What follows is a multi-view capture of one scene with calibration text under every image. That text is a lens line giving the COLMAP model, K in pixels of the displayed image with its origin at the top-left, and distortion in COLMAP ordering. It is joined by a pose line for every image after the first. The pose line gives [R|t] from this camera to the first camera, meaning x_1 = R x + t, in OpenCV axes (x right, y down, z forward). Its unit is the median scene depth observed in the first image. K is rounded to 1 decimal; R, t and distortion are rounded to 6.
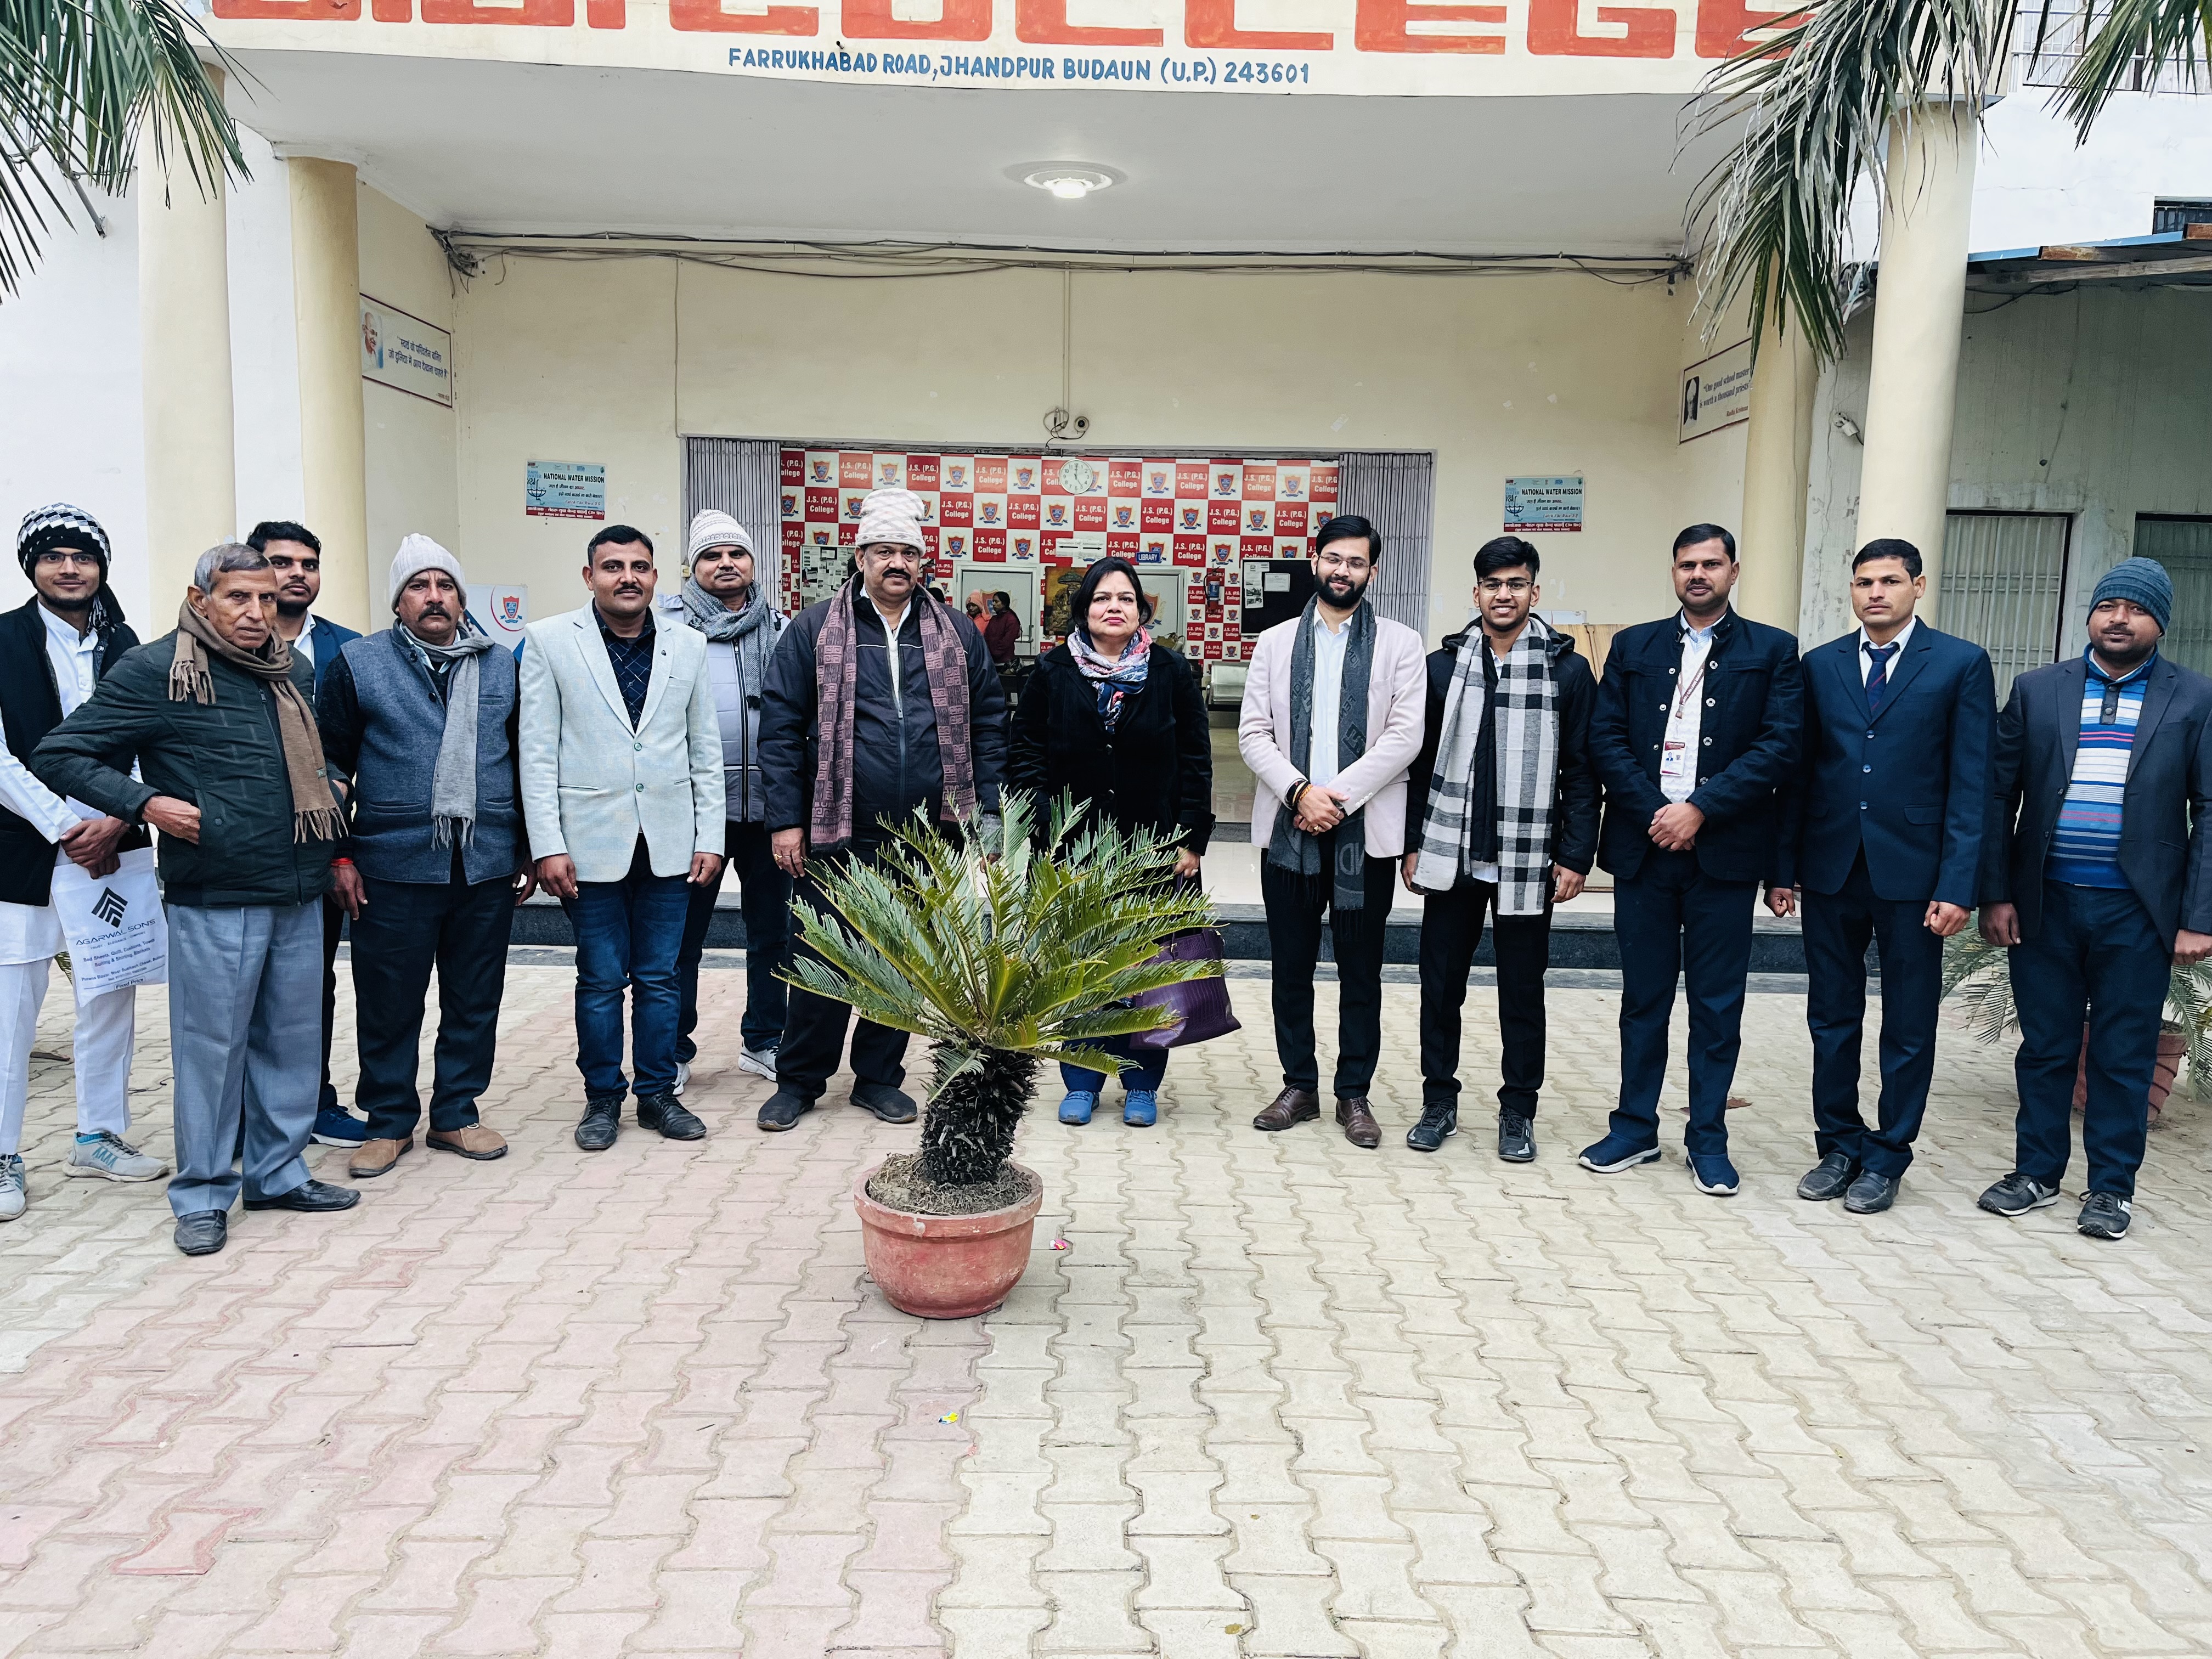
lens RADIAL K [[1675.7, 0, 1106.7], [0, 1675.7, 848.2], [0, 0, 1]] dist [0.067390, -0.090583]
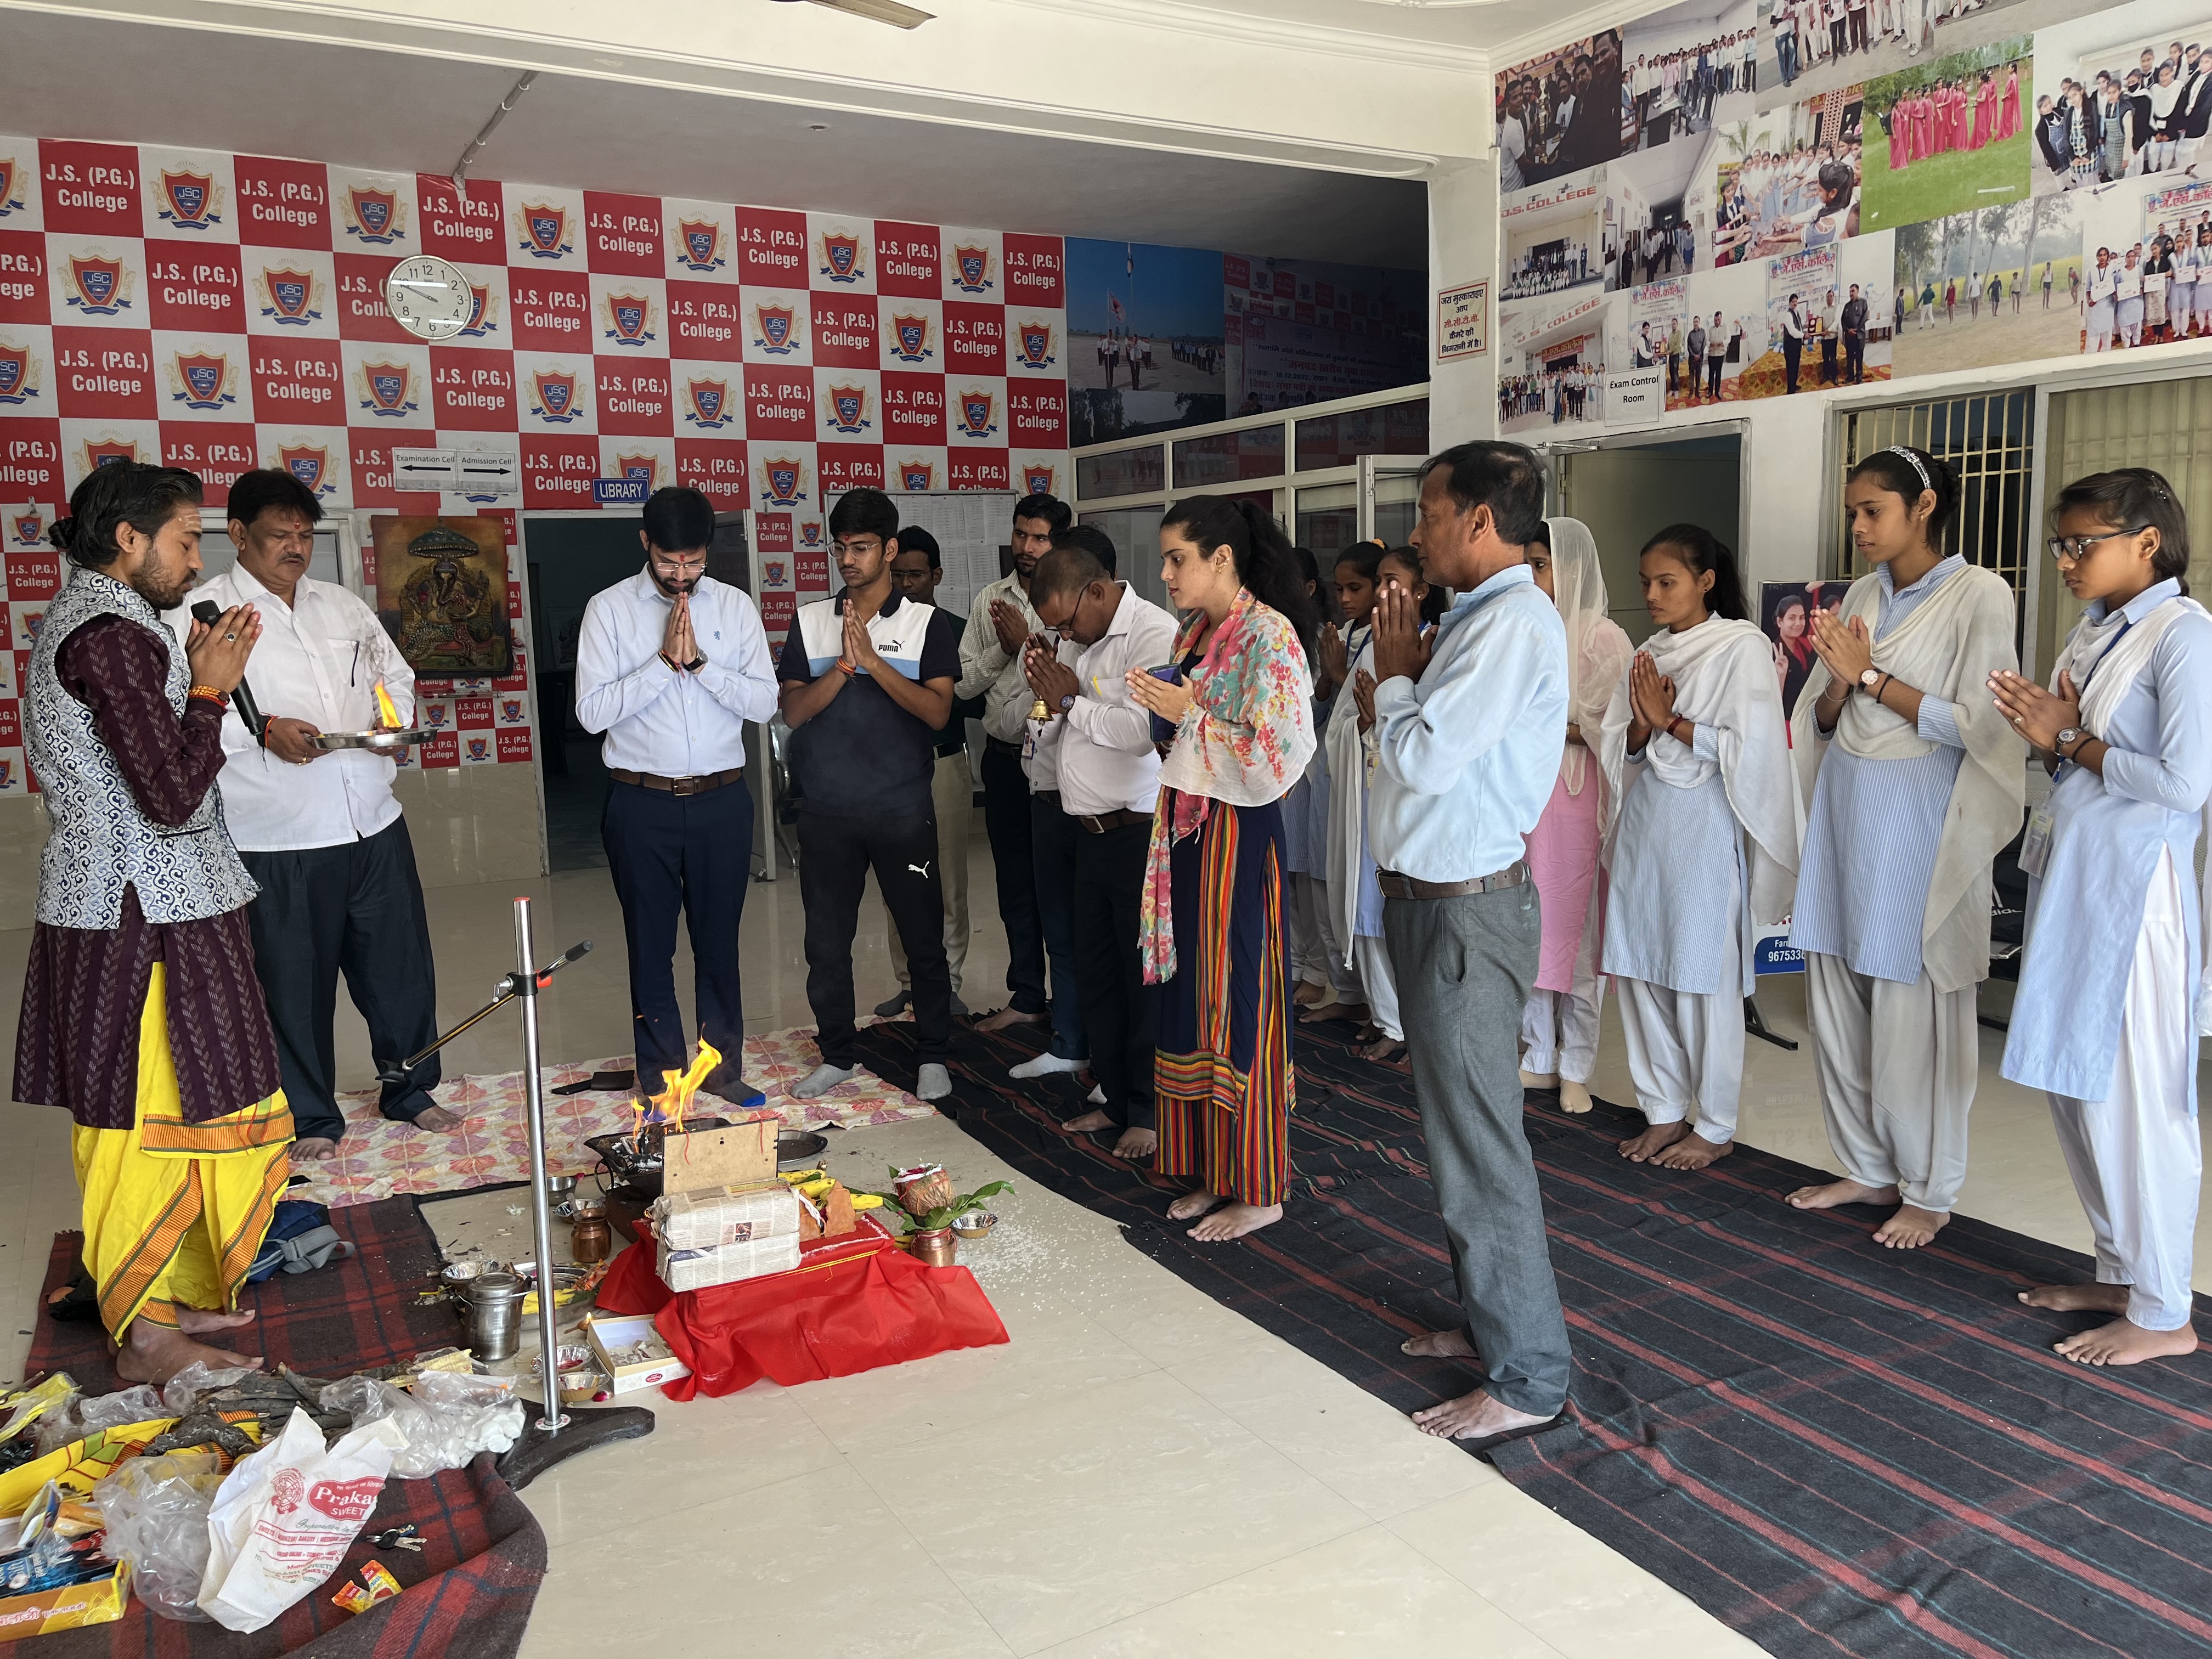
lens RADIAL K [[1675.7, 0, 1092.0], [0, 1675.7, 818.1], [0, 0, 1]] dist [0.067390, -0.090583]
pose [[0.871011, -0.109150, 0.478984, -0.175127], [0.109354, 0.993620, 0.027570, -0.169983], [-0.478937, 0.028365, 0.877391, 1.088726]]
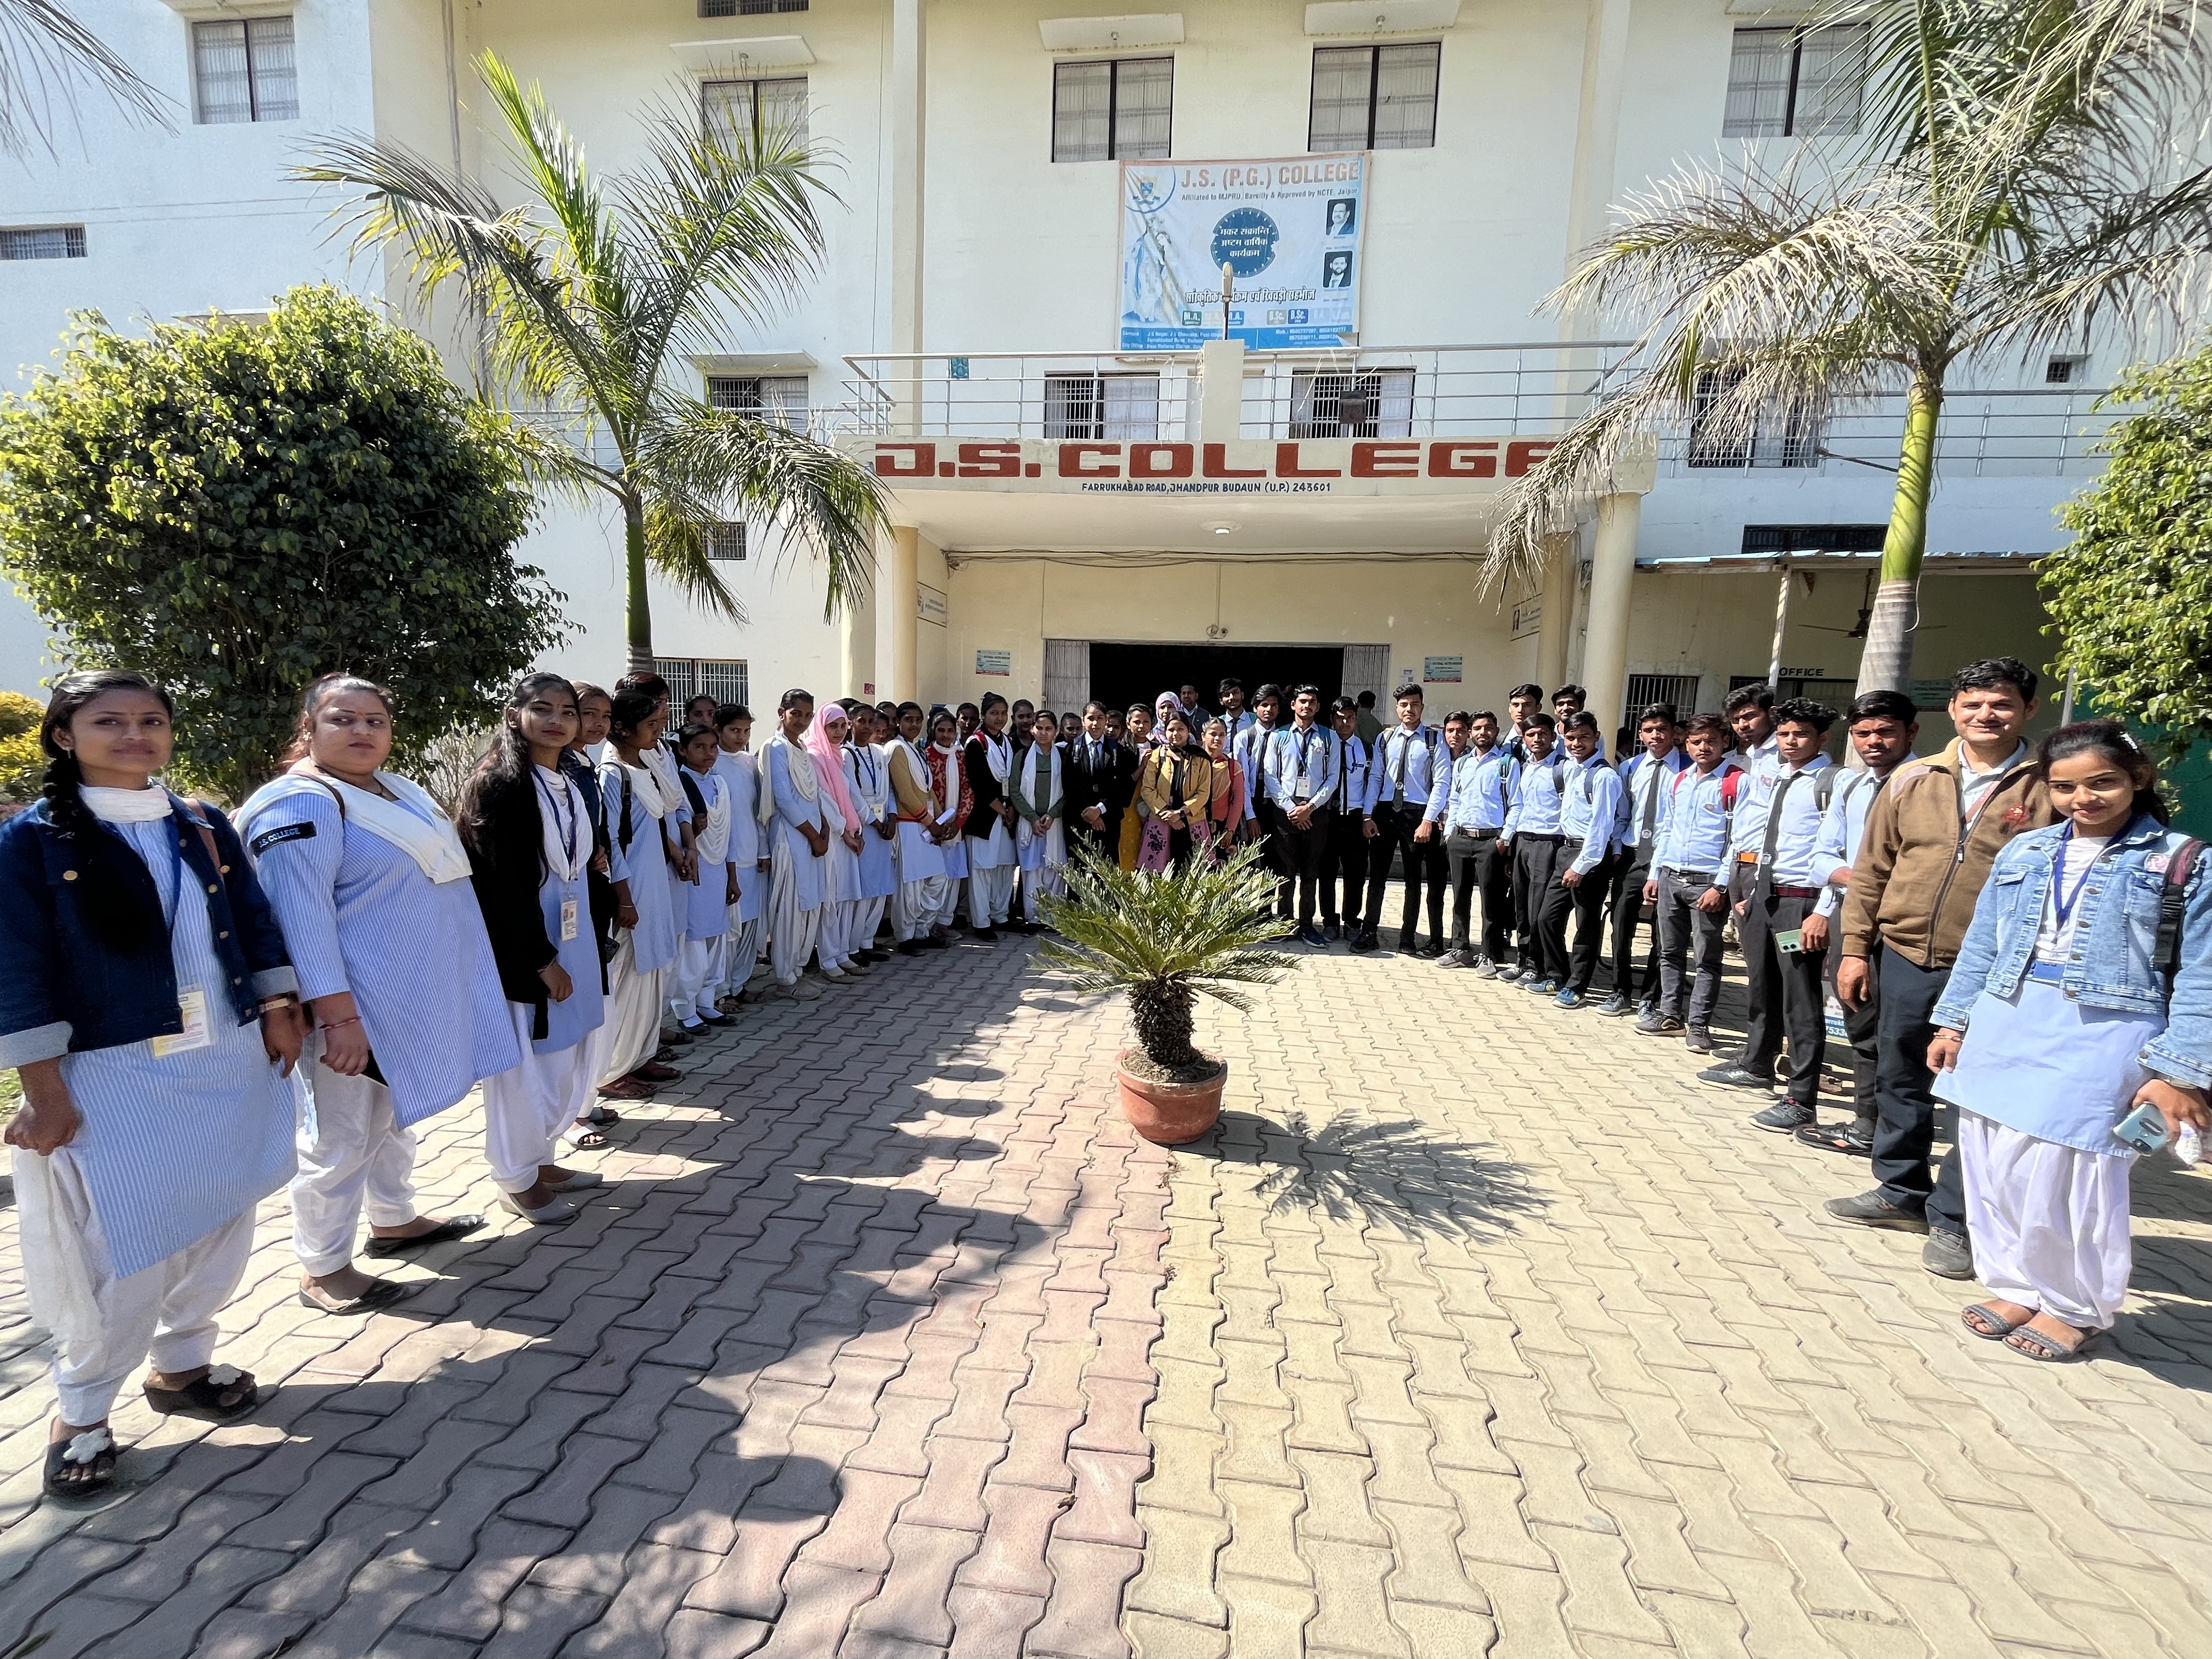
lens RADIAL K [[913.8, 0, 1109.2], [0, 913.8, 840.0], [0, 0, 1]] dist [-0.002650, 0.000196]
pose [[0.992028, 0.024792, -0.123557, -0.009148], [-0.025367, 0.999673, -0.003088, 0.023332], [0.123440, 0.006198, 0.992333, -0.184854]]
